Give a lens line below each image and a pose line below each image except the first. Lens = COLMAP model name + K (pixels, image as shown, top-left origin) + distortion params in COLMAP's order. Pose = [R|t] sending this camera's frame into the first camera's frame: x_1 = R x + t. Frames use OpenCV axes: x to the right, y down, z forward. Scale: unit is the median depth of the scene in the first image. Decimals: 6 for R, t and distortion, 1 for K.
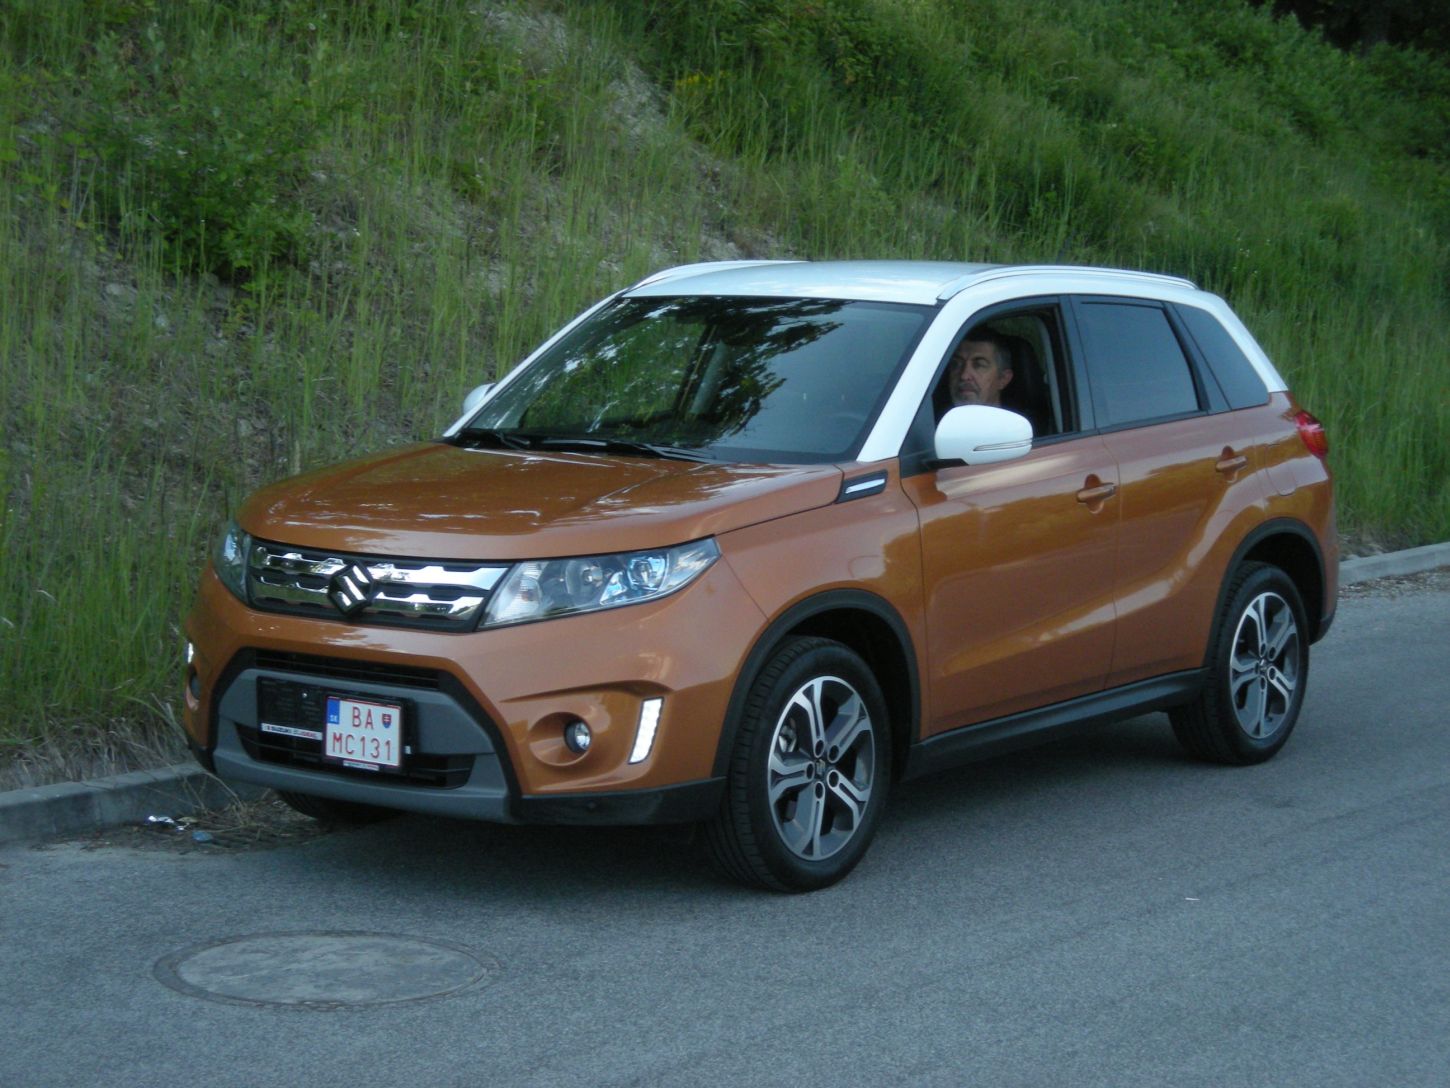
lens RADIAL K [[3228.3, 0, 727.2], [0, 3228.3, 543.8], [0, 0, 1]] dist [0.458490, 0.000000]
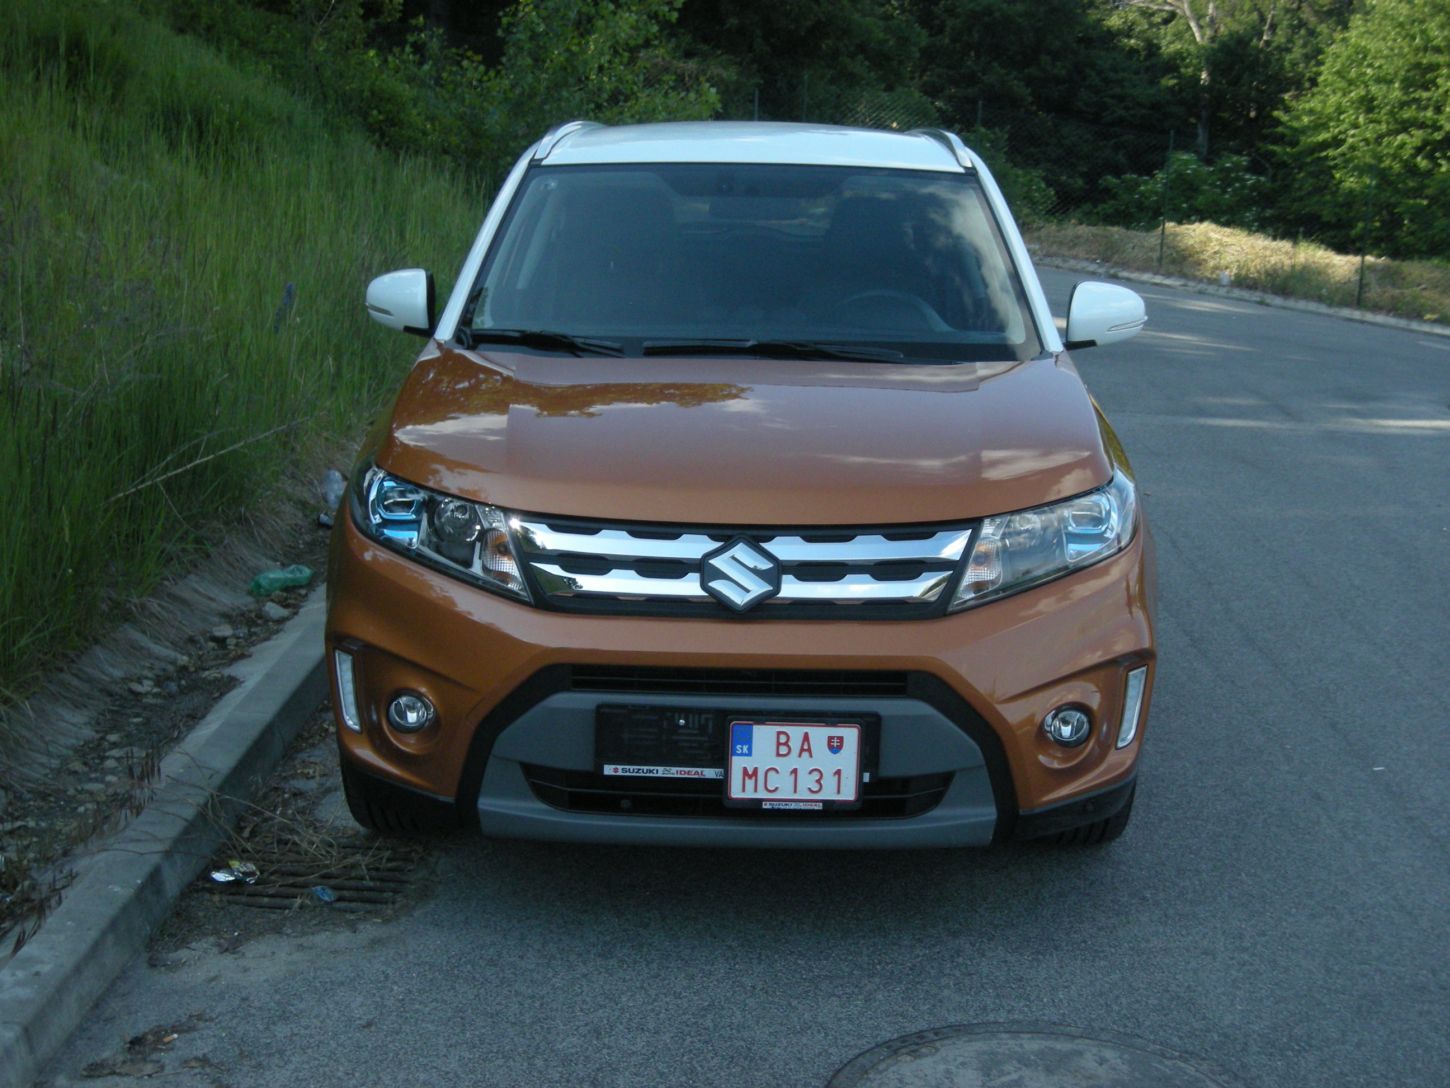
lens RADIAL K [[2107.2, 0, 723.6], [0, 2107.2, 543.5], [0, 0, 1]] dist [-0.147784, 0.000000]
pose [[0.786269, -0.121589, 0.605803, -0.415538], [0.047759, 0.989473, 0.136608, -0.060087], [-0.616036, -0.078478, 0.783799, 0.631647]]
